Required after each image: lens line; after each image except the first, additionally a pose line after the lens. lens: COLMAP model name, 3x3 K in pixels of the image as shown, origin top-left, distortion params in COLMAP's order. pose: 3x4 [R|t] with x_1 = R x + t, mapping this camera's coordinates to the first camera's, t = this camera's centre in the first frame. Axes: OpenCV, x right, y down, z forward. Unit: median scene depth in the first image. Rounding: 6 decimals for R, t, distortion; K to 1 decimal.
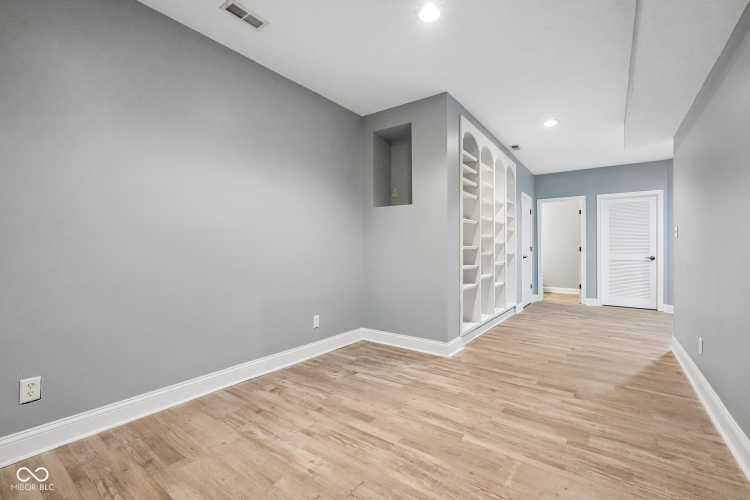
lens RADIAL K [[329.0, 0, 375.3], [0, 329.0, 249.3], [0, 0, 1]] dist [-0.014812, 0.006665]
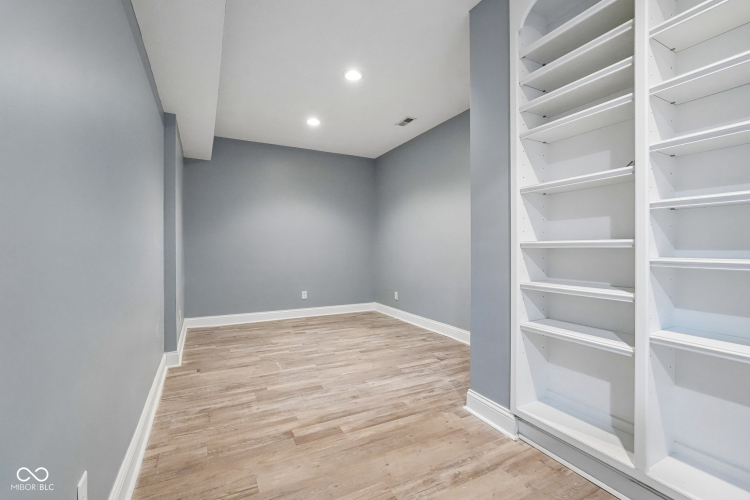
lens RADIAL K [[329.0, 0, 375.4], [0, 329.0, 250.2], [0, 0, 1]] dist [-0.014812, 0.006665]
pose [[-0.443808, 0.000434, -0.896122, 1.312334], [0.000923, 1.000000, 0.000027, 0.003137], [0.896121, -0.000815, -0.443808, 1.635319]]
